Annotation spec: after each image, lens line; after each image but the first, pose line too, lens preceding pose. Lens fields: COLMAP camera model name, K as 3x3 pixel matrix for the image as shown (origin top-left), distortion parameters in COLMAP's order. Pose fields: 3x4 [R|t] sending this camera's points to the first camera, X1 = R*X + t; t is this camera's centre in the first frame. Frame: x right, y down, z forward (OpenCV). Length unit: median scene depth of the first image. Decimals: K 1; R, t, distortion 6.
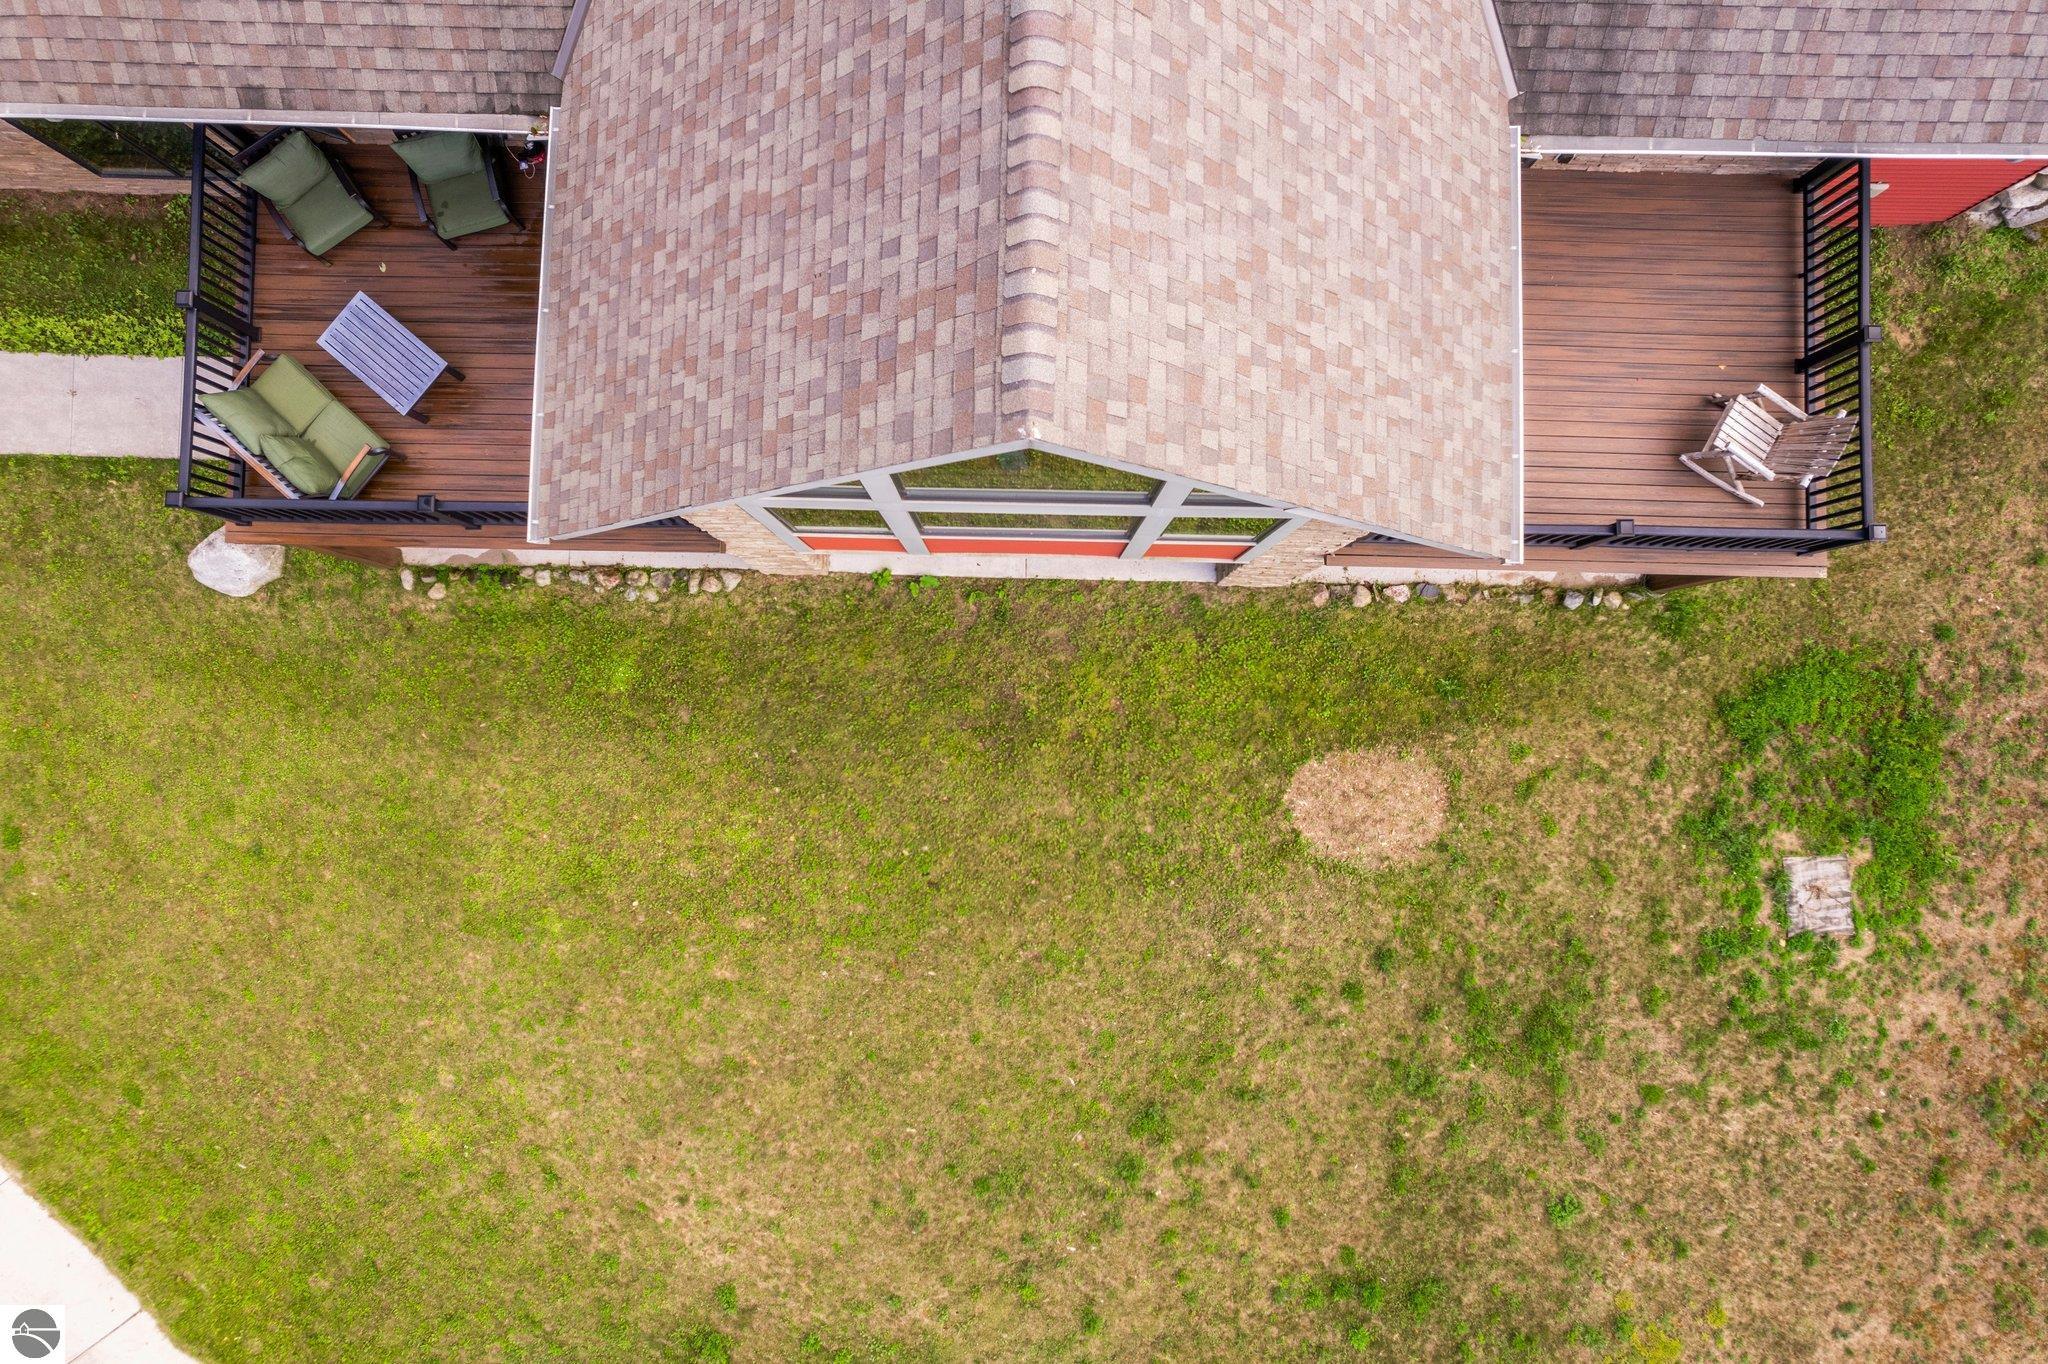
lens RADIAL K [[1305.1, 0, 1029.2], [0, 1305.1, 668.6], [0, 0, 1]] dist [-0.086247, 0.081662]
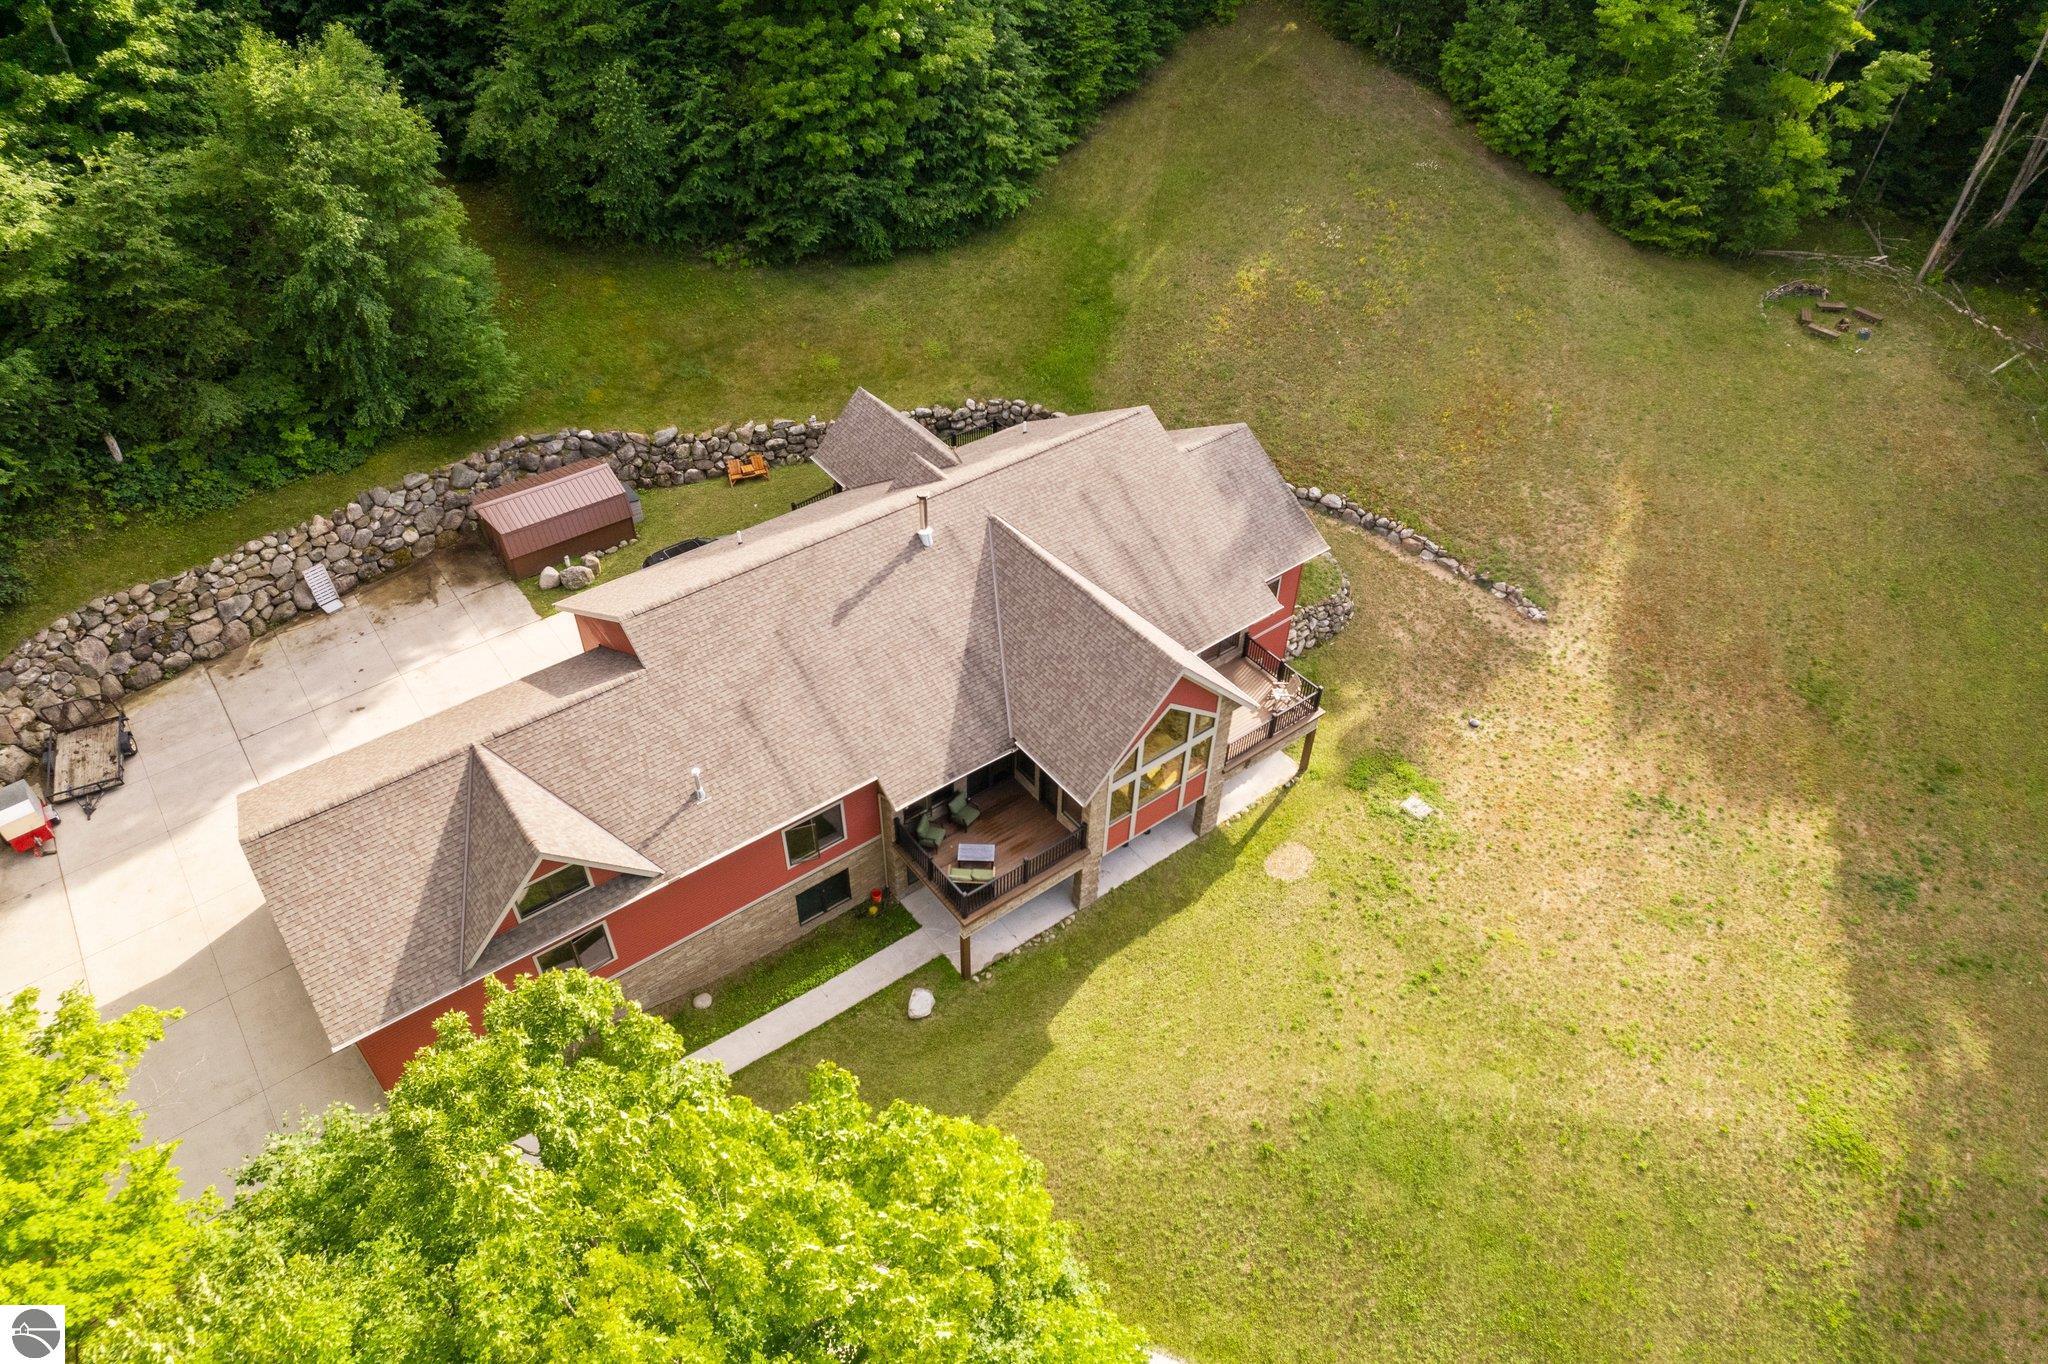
lens RADIAL K [[1305.1, 0, 1029.2], [0, 1305.1, 668.6], [0, 0, 1]] dist [-0.086247, 0.081662]
pose [[0.784705, -0.403826, 0.470279, -1.379611], [0.618662, 0.557545, -0.553535, 1.104602], [-0.038670, 0.725305, 0.687340, -1.280147]]
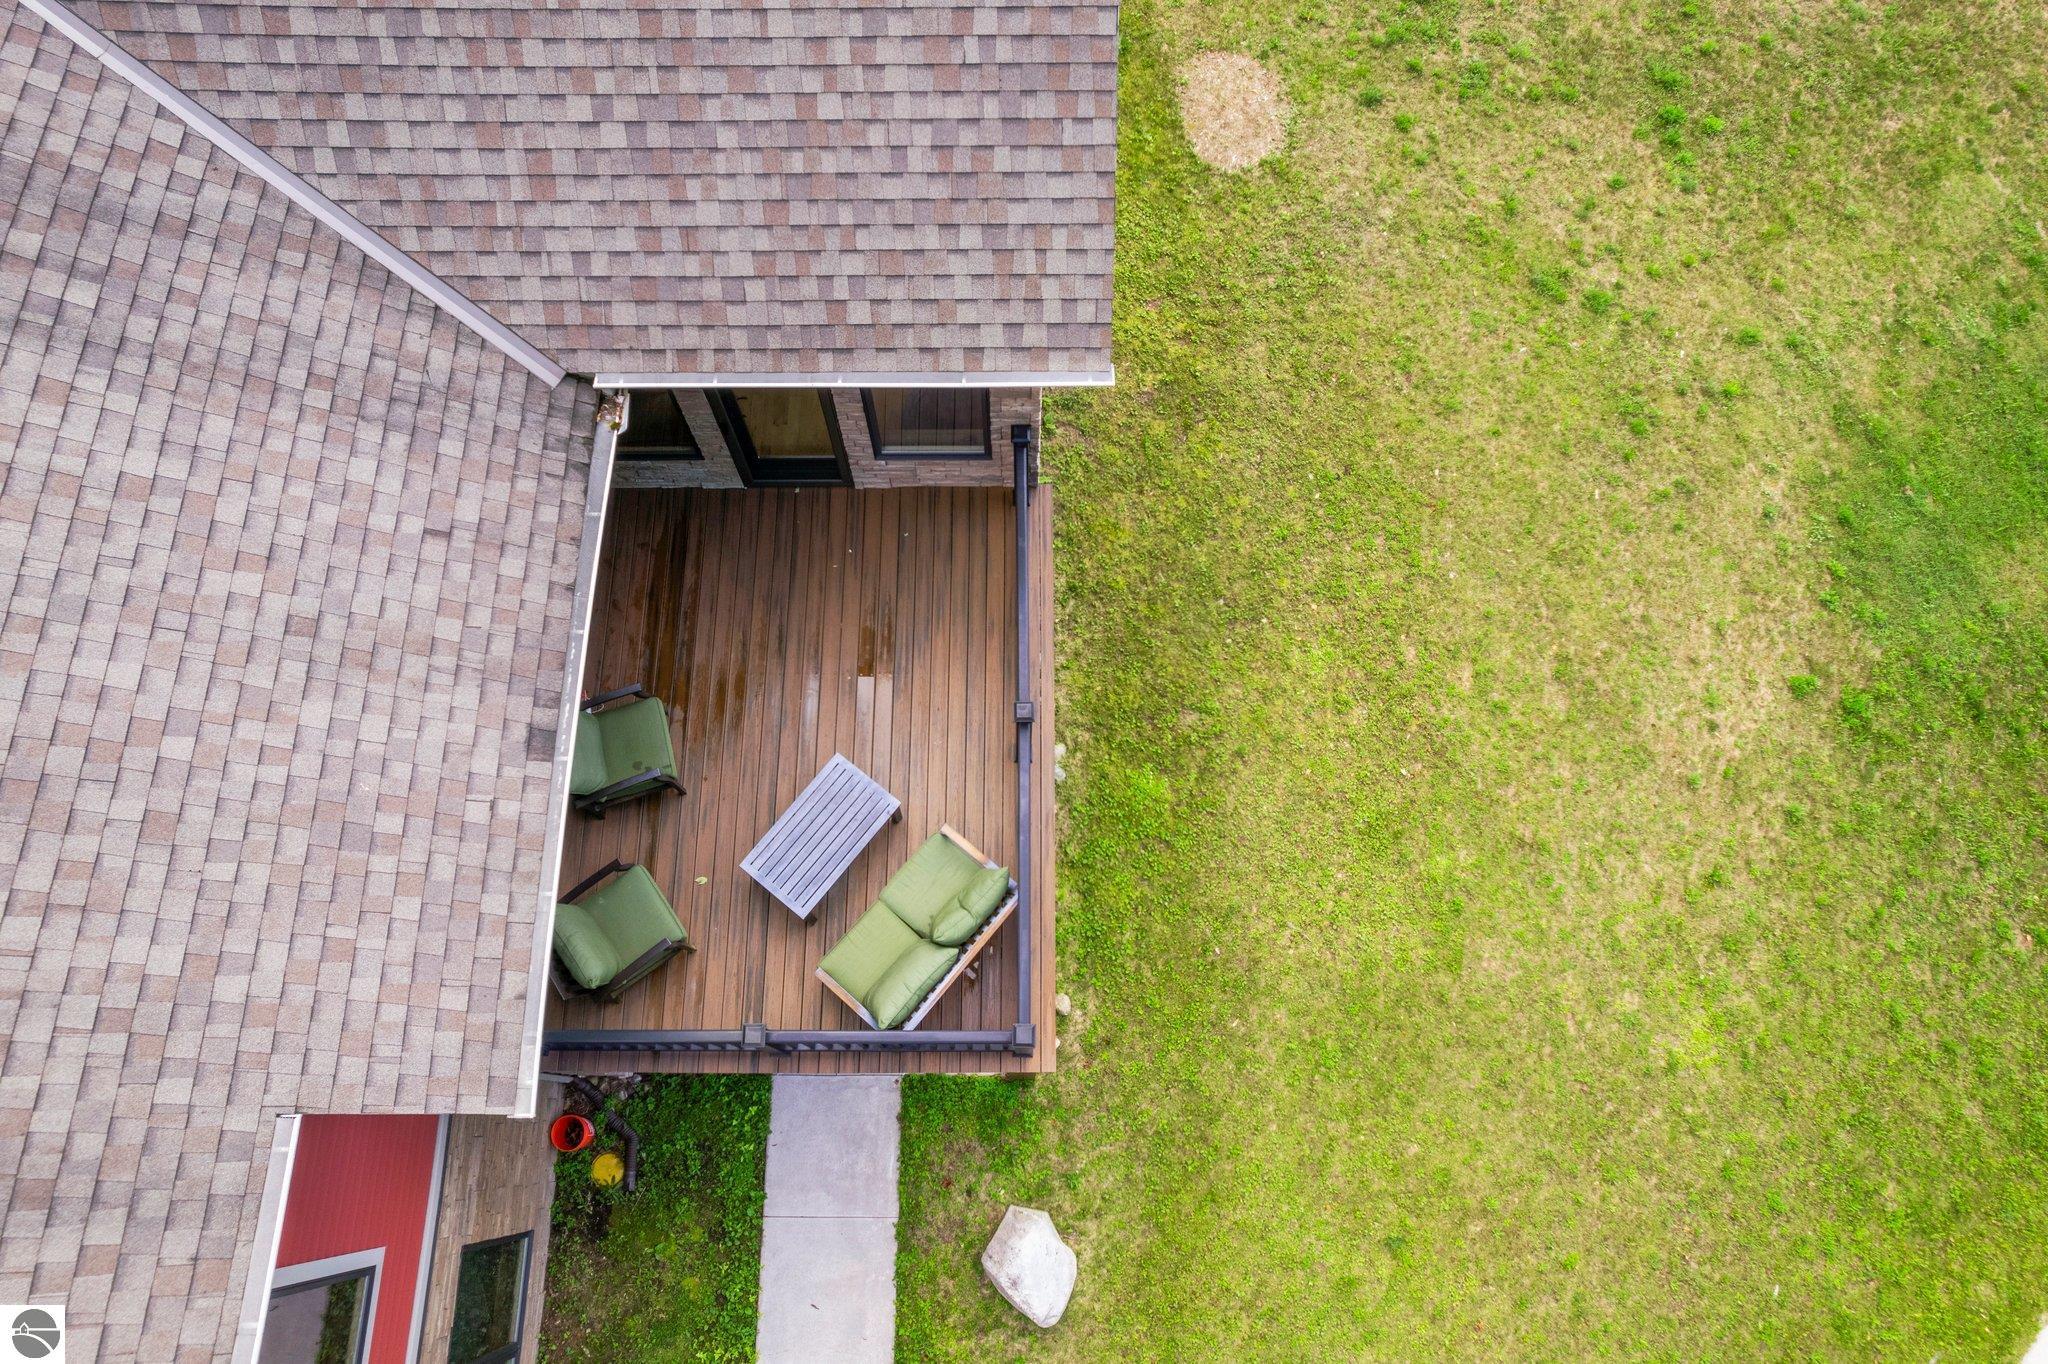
lens RADIAL K [[1305.1, 0, 1029.2], [0, 1305.1, 668.6], [0, 0, 1]] dist [-0.086247, 0.081662]
pose [[-0.022825, -0.944715, 0.327098, -0.524299], [0.998307, -0.004030, 0.058023, -0.126717], [-0.053497, 0.327868, 0.943207, 0.151894]]
